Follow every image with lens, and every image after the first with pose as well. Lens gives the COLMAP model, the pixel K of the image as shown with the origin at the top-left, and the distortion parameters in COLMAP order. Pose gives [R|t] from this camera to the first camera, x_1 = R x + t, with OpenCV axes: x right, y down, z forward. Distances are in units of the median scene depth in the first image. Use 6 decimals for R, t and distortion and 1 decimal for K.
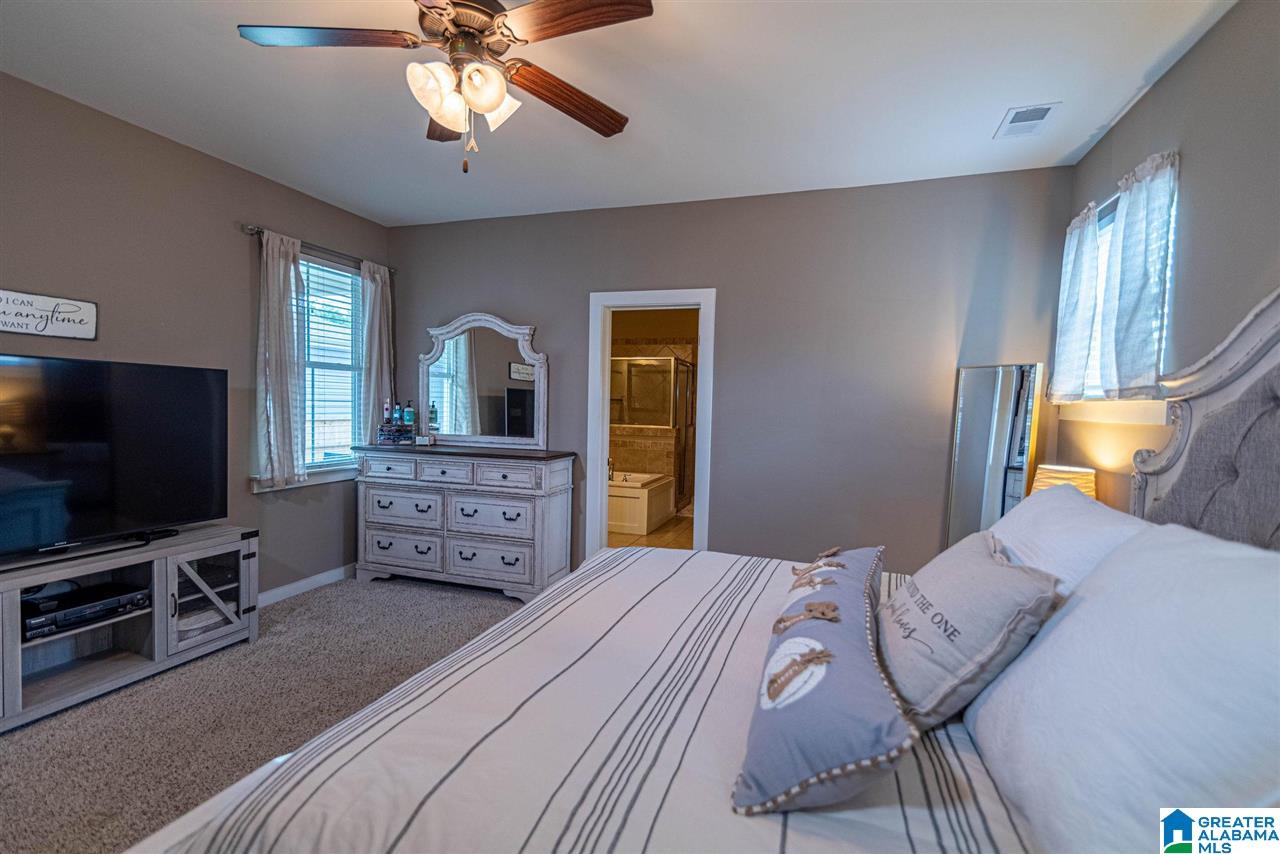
lens RADIAL K [[571.9, 0, 637.3], [0, 571.9, 431.9], [0, 0, 1]] dist [0.013327, -0.000309]
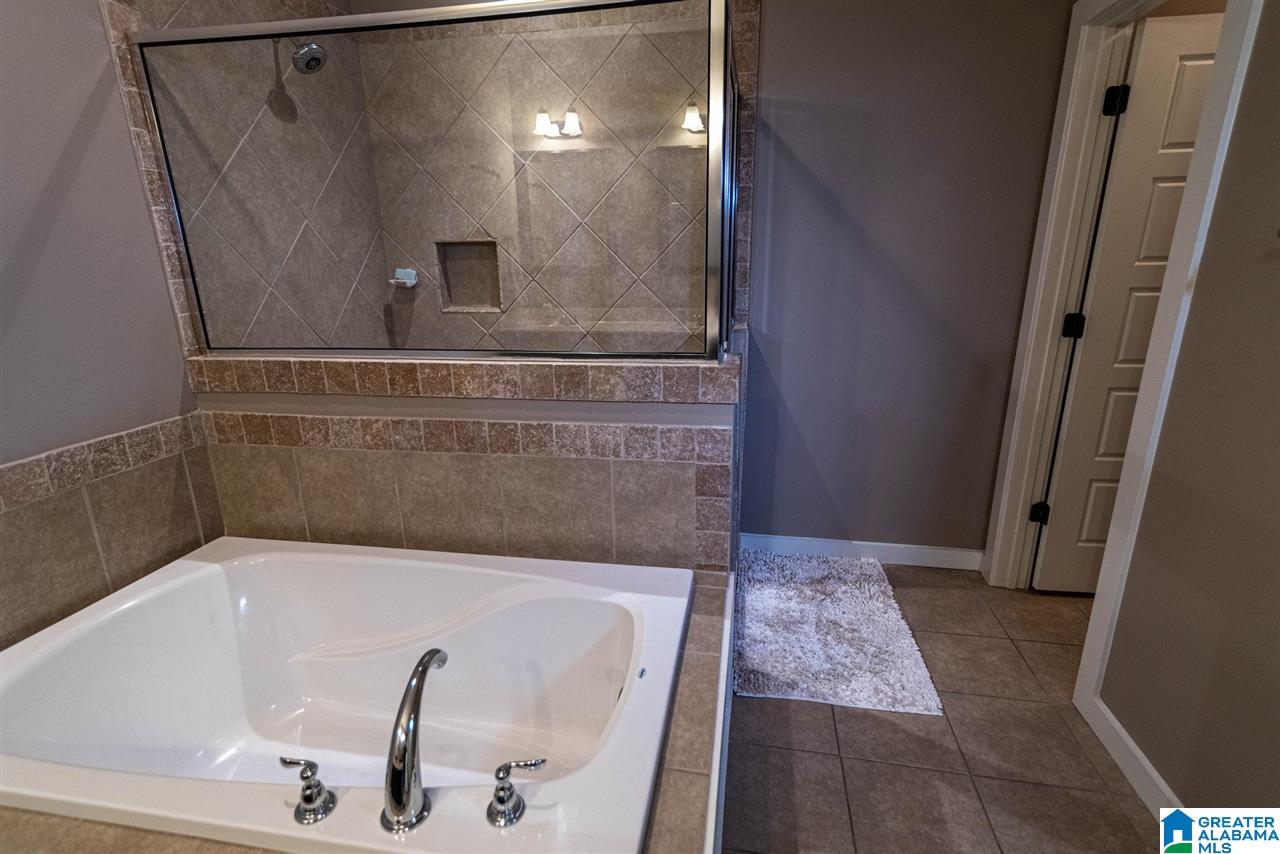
lens RADIAL K [[606.5, 0, 635.3], [0, 606.5, 426.7], [0, 0, 1]] dist [0.019893, 0.000636]
pose [[0.989028, -0.078606, 0.125080, -0.001115], [0.048443, 0.972438, 0.228073, -0.036156], [-0.139560, -0.219511, 0.965576, 0.763502]]
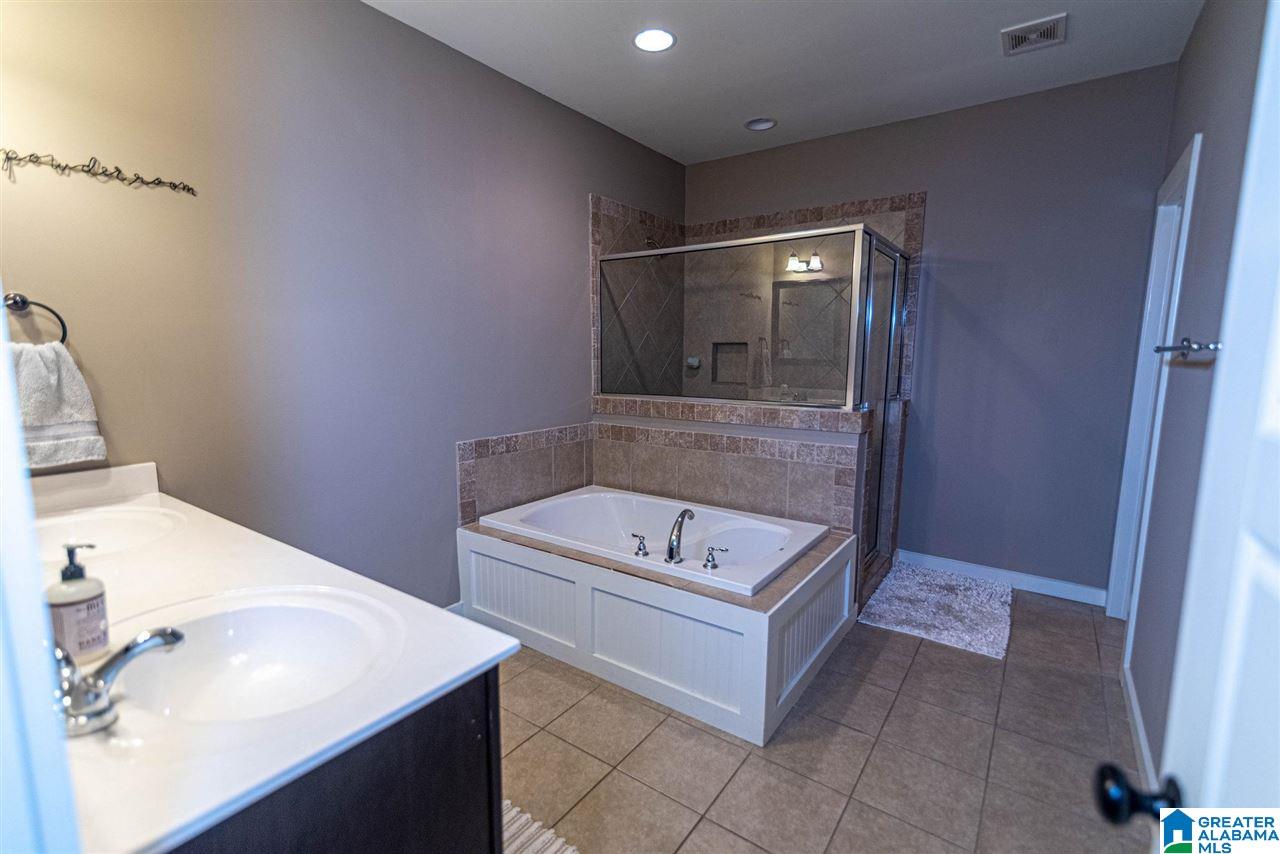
lens RADIAL K [[571.9, 0, 640.9], [0, 571.9, 433.4], [0, 0, 1]] dist [0.013327, -0.000309]
pose [[0.958461, 0.019719, -0.284542, 0.033158], [0.005668, 0.996094, 0.088123, -0.026223], [0.285168, -0.086075, 0.954605, 0.569334]]
